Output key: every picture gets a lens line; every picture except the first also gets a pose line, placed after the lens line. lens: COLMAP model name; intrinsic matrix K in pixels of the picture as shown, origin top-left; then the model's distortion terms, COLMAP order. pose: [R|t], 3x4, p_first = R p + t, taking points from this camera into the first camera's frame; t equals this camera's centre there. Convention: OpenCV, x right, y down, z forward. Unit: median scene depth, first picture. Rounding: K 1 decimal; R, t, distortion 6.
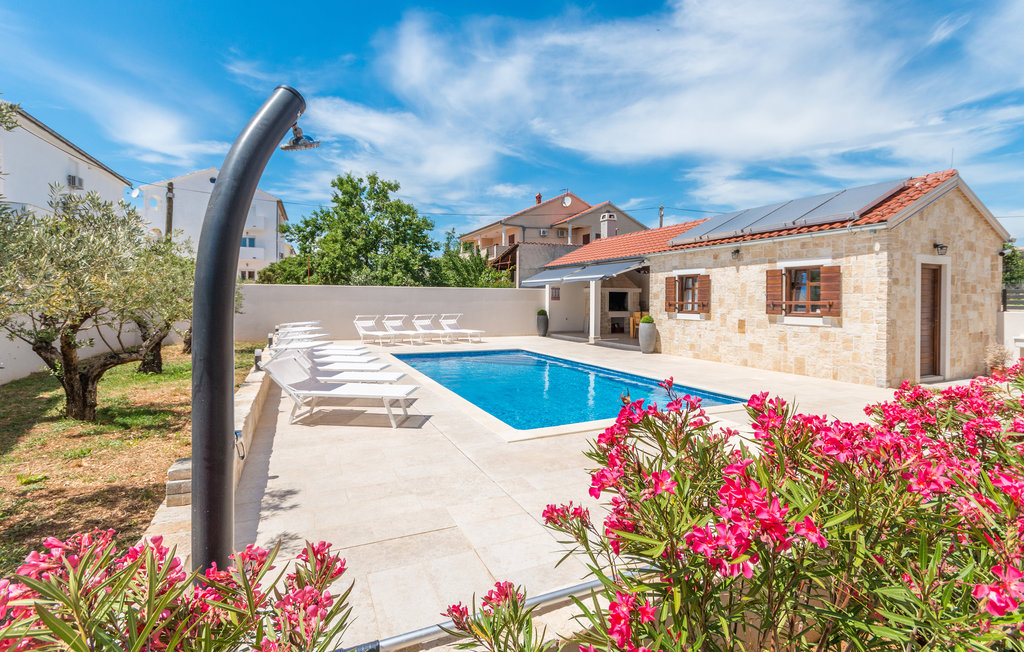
lens RADIAL K [[451.8, 0, 515.2], [0, 451.8, 299.7], [0, 0, 1]] dist [0.003221, 0.000519]
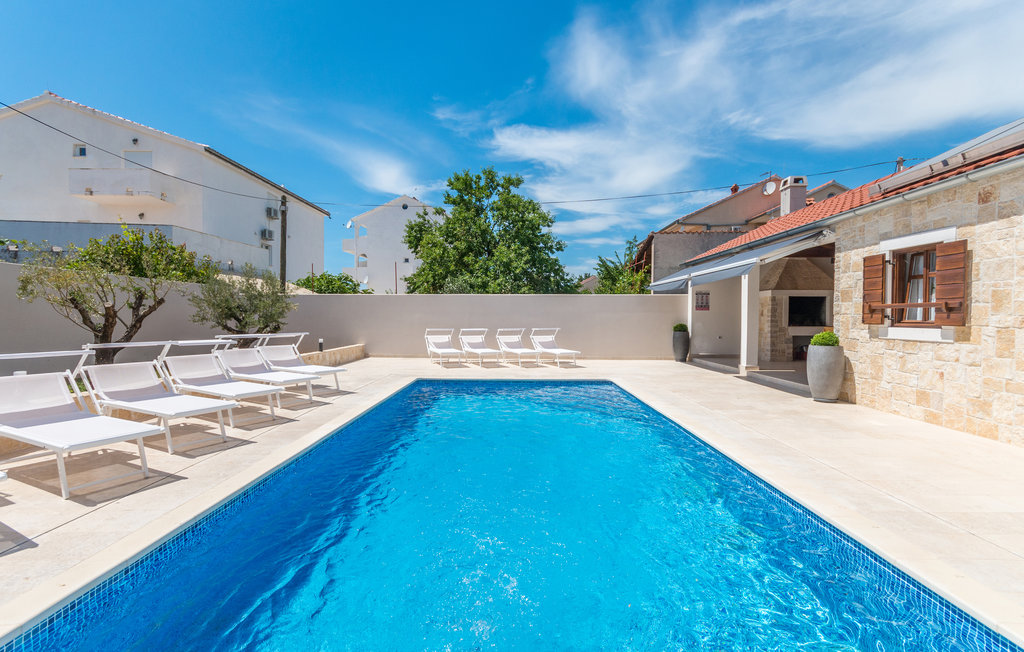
lens RADIAL K [[451.8, 0, 544.7], [0, 451.8, 321.2], [0, 0, 1]] dist [0.003221, 0.000519]
pose [[0.929457, 0.001048, -0.368928, 0.123915], [0.001728, 0.999973, 0.007193, 0.012731], [0.368925, -0.007323, 0.929430, 0.256942]]
